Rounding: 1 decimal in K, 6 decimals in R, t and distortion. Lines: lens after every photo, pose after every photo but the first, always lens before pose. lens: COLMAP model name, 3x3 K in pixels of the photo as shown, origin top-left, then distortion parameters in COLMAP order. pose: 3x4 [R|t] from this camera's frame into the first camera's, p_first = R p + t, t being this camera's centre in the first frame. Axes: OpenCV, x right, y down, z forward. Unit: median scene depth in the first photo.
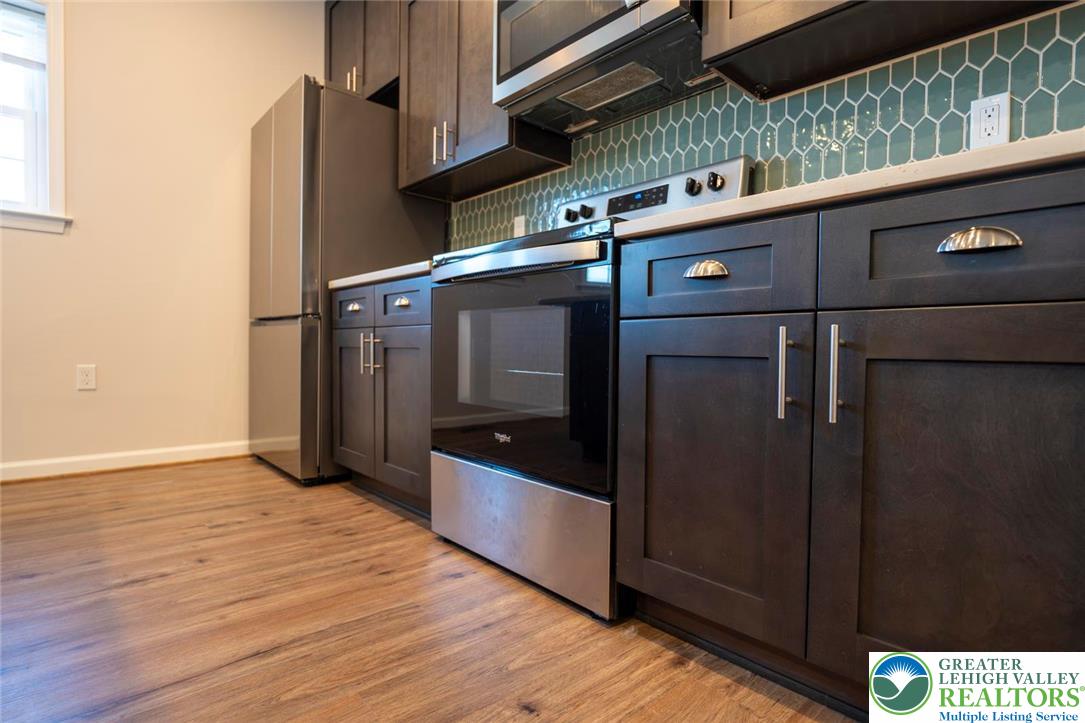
lens RADIAL K [[543.0, 0, 543.4], [0, 543.0, 363.4], [0, 0, 1]] dist [-0.011739, 0.000199]
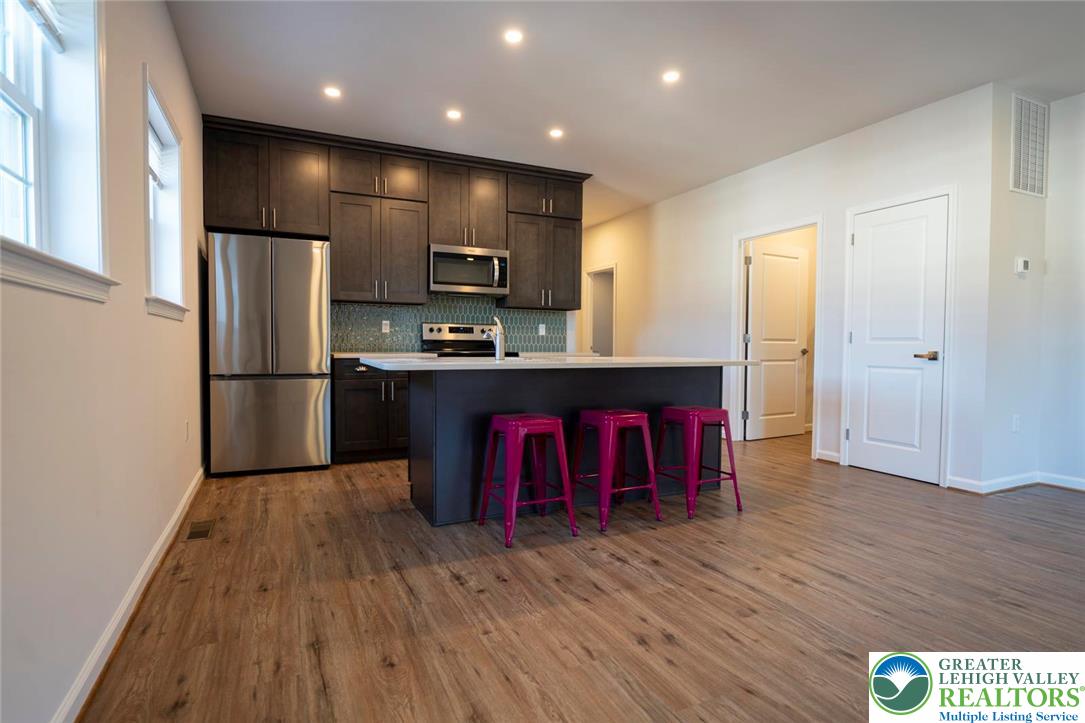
lens RADIAL K [[557.5, 0, 541.3], [0, 557.5, 365.3], [0, 0, 1]] dist [-0.007050, -0.000123]
pose [[0.289495, -0.046977, 0.956026, -2.569200], [0.028342, 0.998778, 0.040496, -0.218742], [-0.956760, 0.015372, 0.290472, -0.282221]]
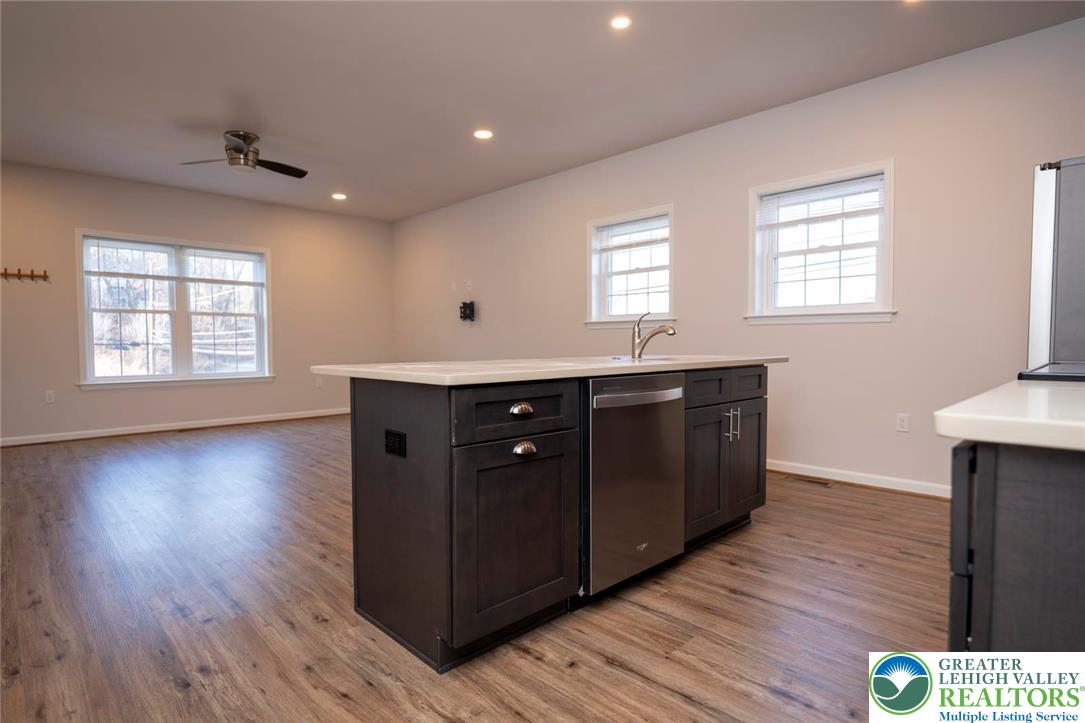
lens RADIAL K [[557.5, 0, 541.3], [0, 557.5, 365.3], [0, 0, 1]] dist [-0.007050, -0.000123]
pose [[0.034792, 0.025657, -0.999065, 0.759188], [-0.023877, 0.999406, 0.024834, -0.187229], [0.999109, 0.022991, 0.035384, 0.019081]]
